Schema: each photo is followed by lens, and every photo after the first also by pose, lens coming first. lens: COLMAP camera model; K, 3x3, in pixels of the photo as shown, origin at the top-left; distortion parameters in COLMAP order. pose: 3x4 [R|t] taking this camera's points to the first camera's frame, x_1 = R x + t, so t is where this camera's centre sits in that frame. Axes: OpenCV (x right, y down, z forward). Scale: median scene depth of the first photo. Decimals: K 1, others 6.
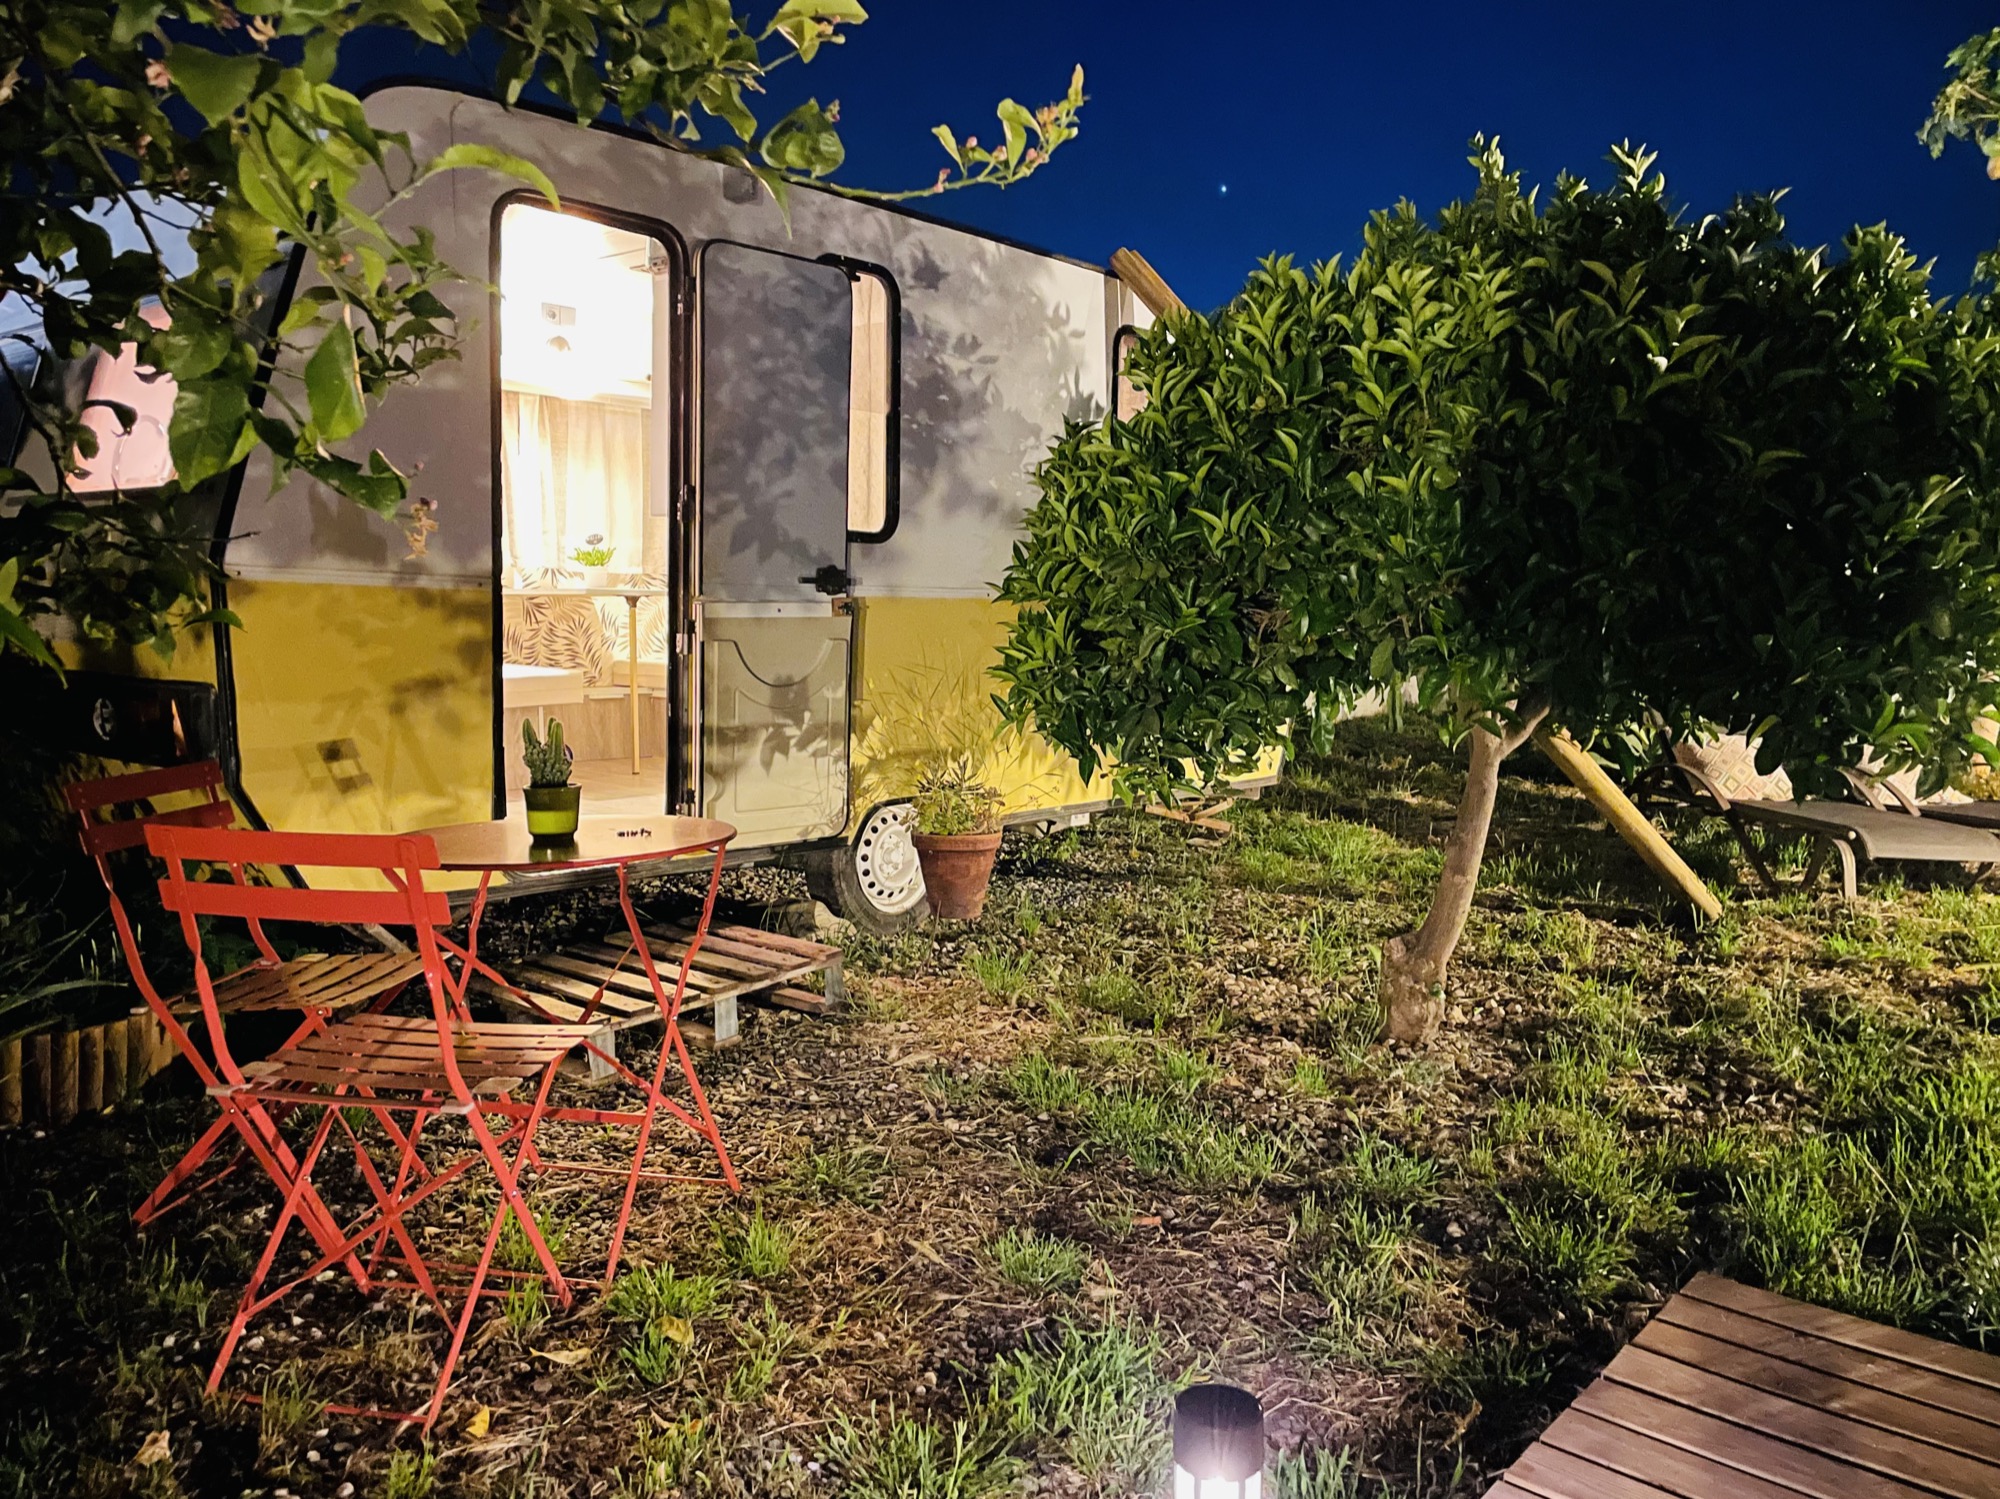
lens RADIAL K [[1522.1, 0, 1003.3], [0, 1522.1, 701.0], [0, 0, 1]] dist [0.071660, -0.103210]
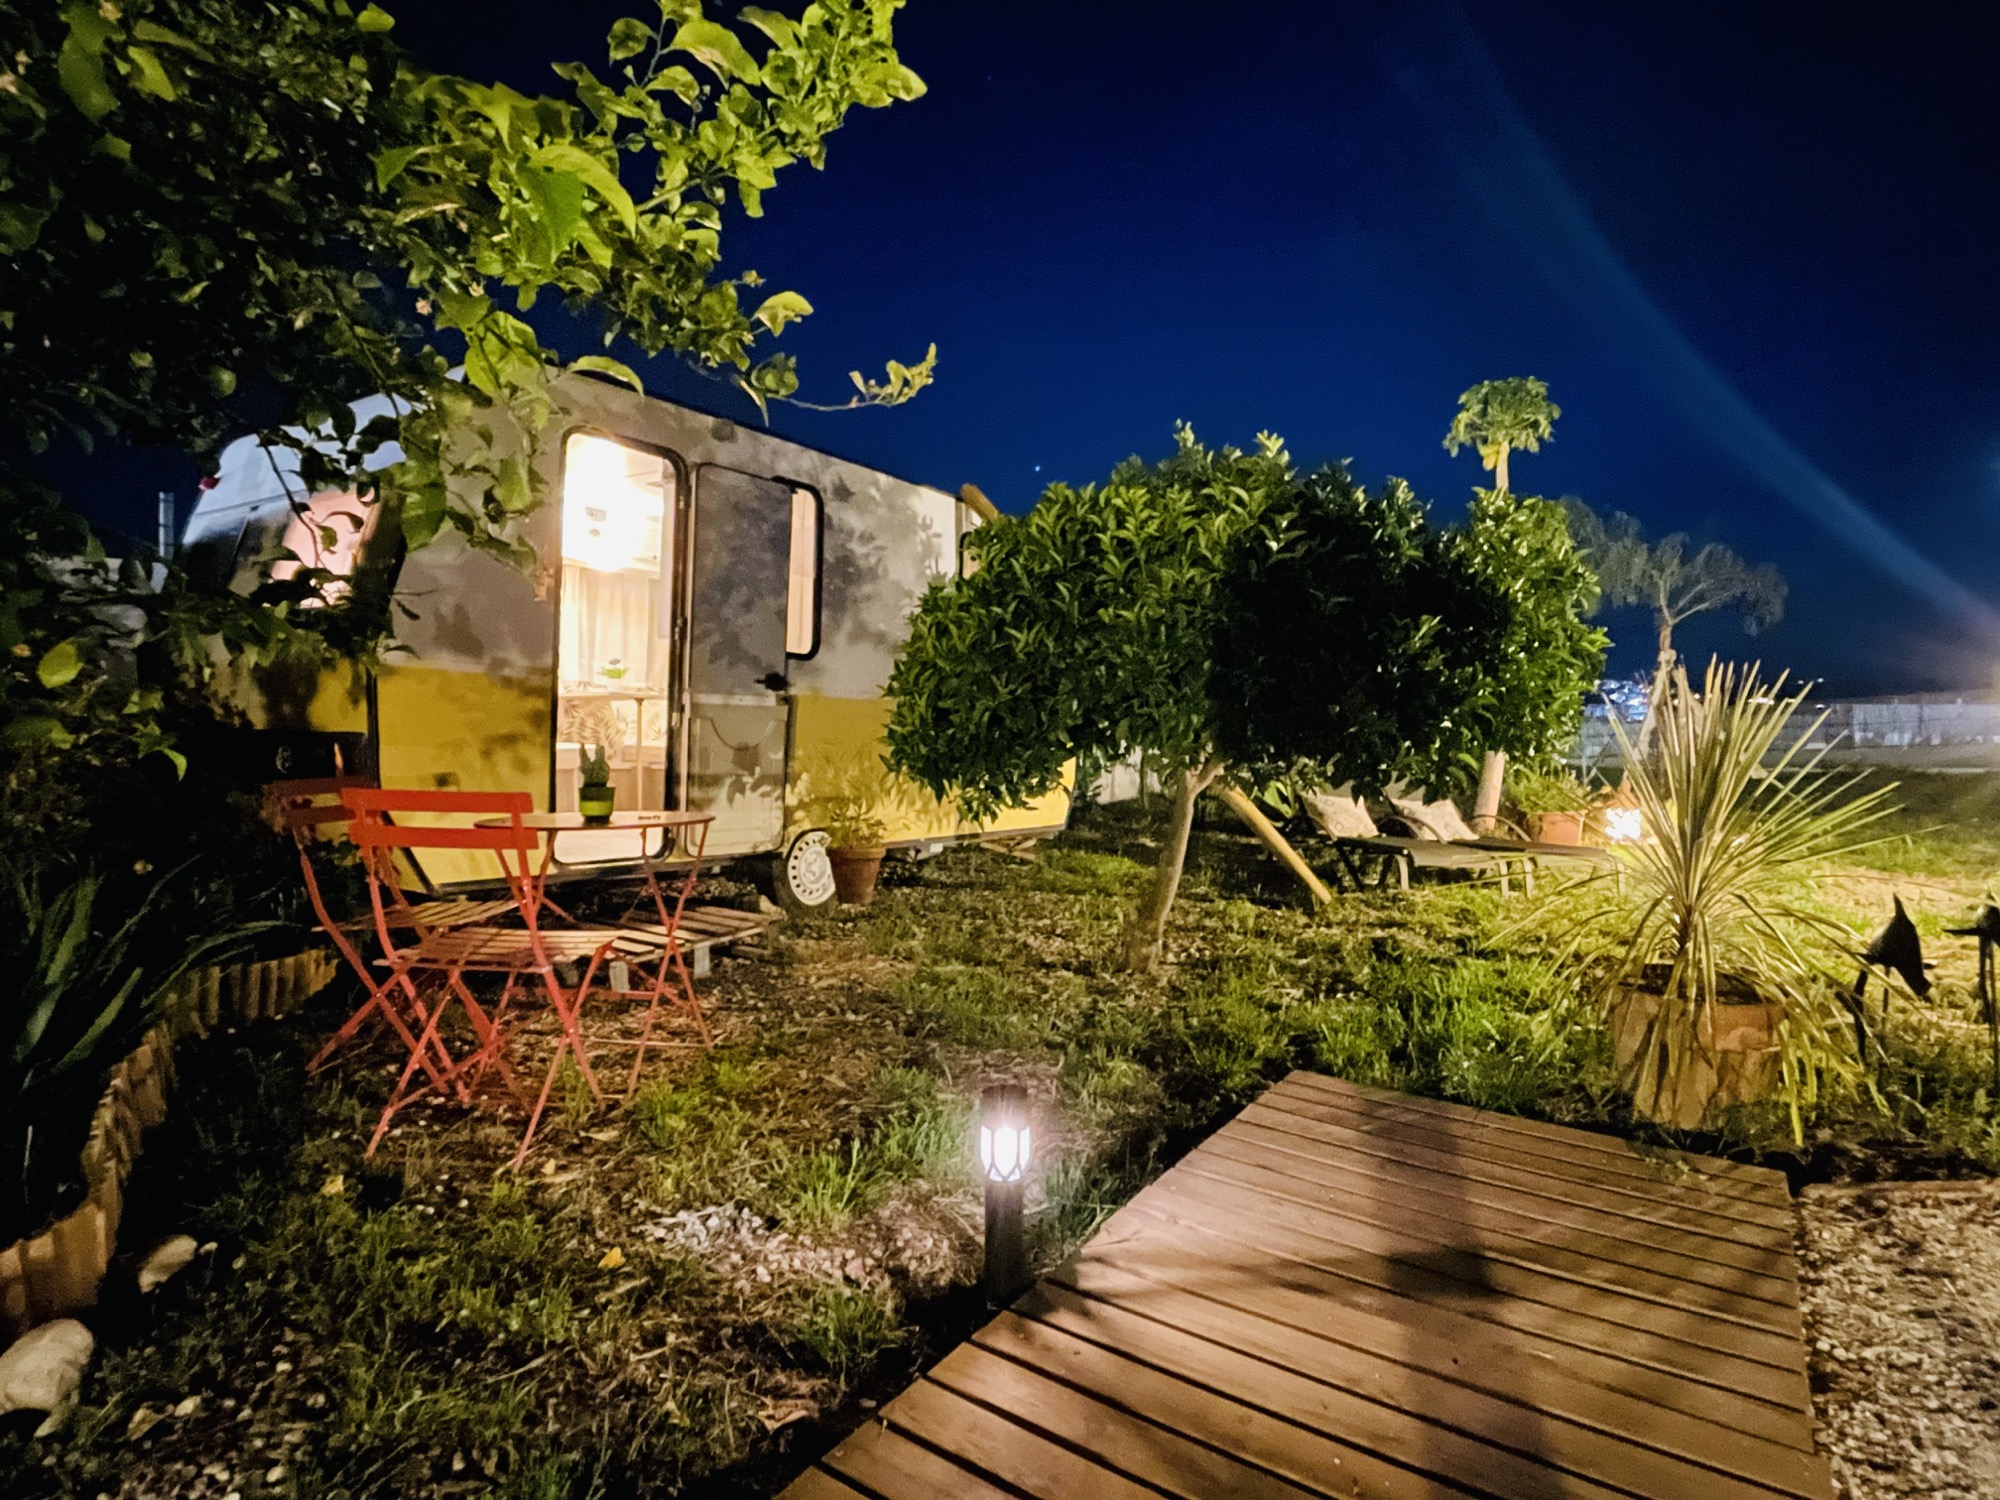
lens RADIAL K [[1049.9, 0, 1009.7], [0, 1049.9, 746.1], [0, 0, 1]] dist [-0.018172, 0.001723]
pose [[0.993347, 0.011816, 0.114548, 0.001945], [-0.004530, 0.997962, -0.063657, 0.066844], [-0.115067, 0.062715, 0.991376, -0.095736]]
